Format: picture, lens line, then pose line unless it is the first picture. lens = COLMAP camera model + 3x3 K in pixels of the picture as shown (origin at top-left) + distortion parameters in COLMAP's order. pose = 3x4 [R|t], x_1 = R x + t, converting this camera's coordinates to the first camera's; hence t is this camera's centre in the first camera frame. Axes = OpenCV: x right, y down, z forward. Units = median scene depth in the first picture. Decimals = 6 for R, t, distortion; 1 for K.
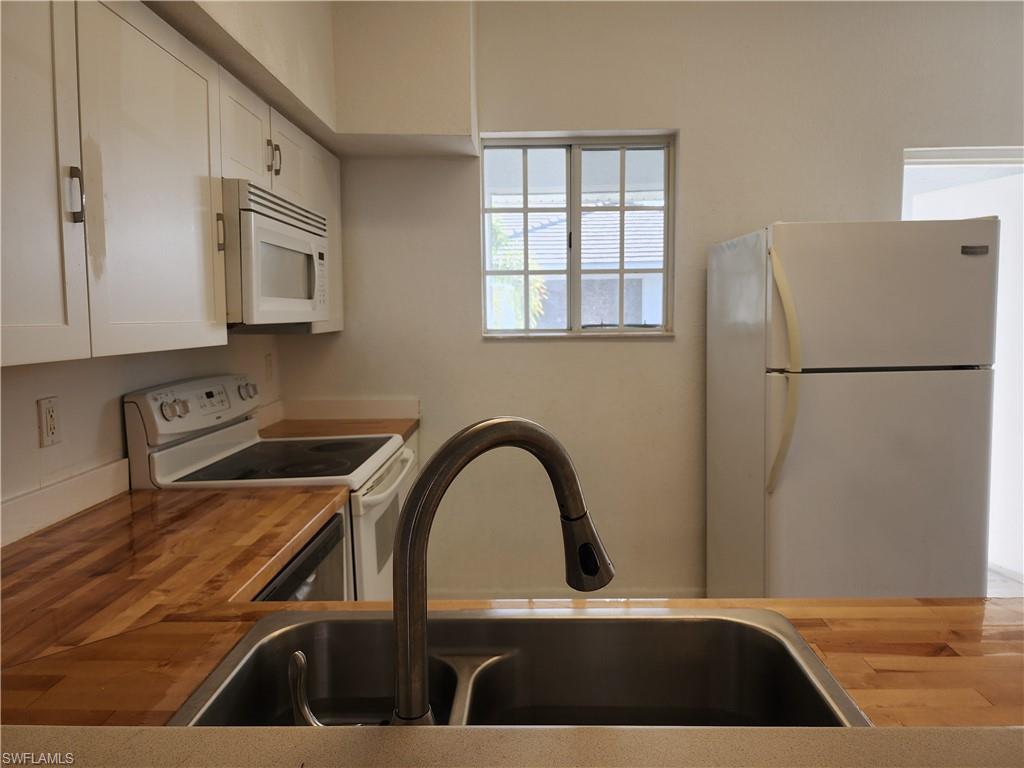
lens RADIAL K [[677.5, 0, 519.3], [0, 677.5, 364.9], [0, 0, 1]] dist [-0.000504, -0.000656]
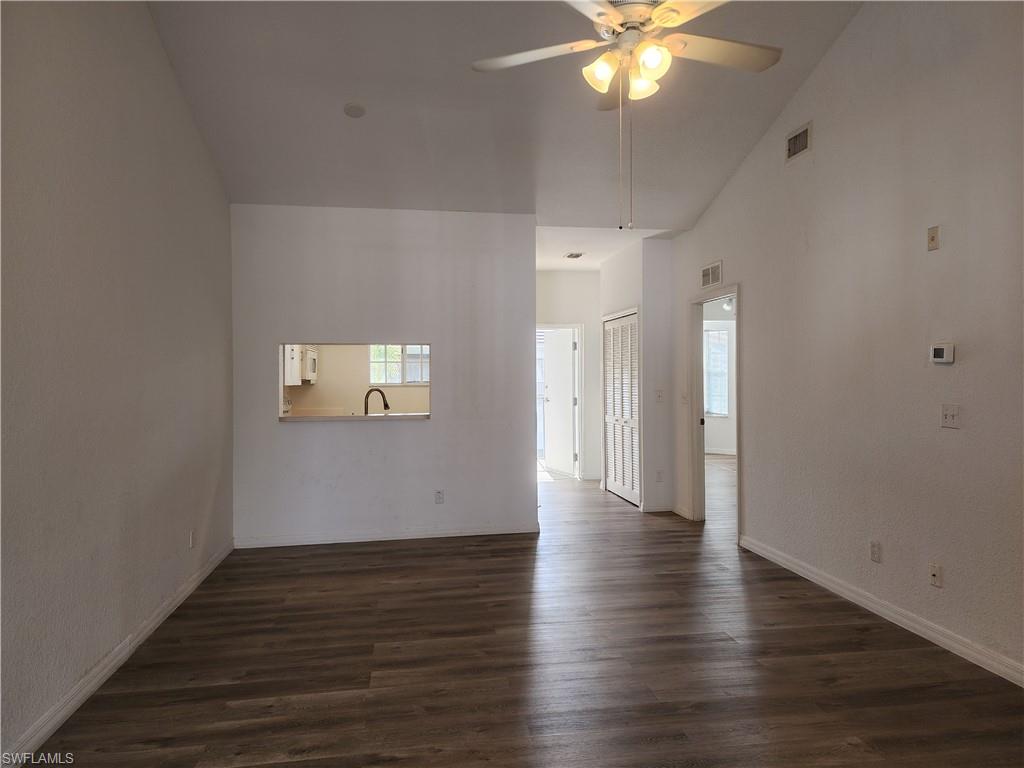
lens RADIAL K [[677.5, 0, 519.3], [0, 677.5, 364.9], [0, 0, 1]] dist [-0.000504, -0.000656]
pose [[0.983607, 0.005821, 0.180230, 0.073825], [0.011357, 0.995495, -0.094130, 0.216259], [-0.179966, 0.094634, 0.979110, -2.781830]]
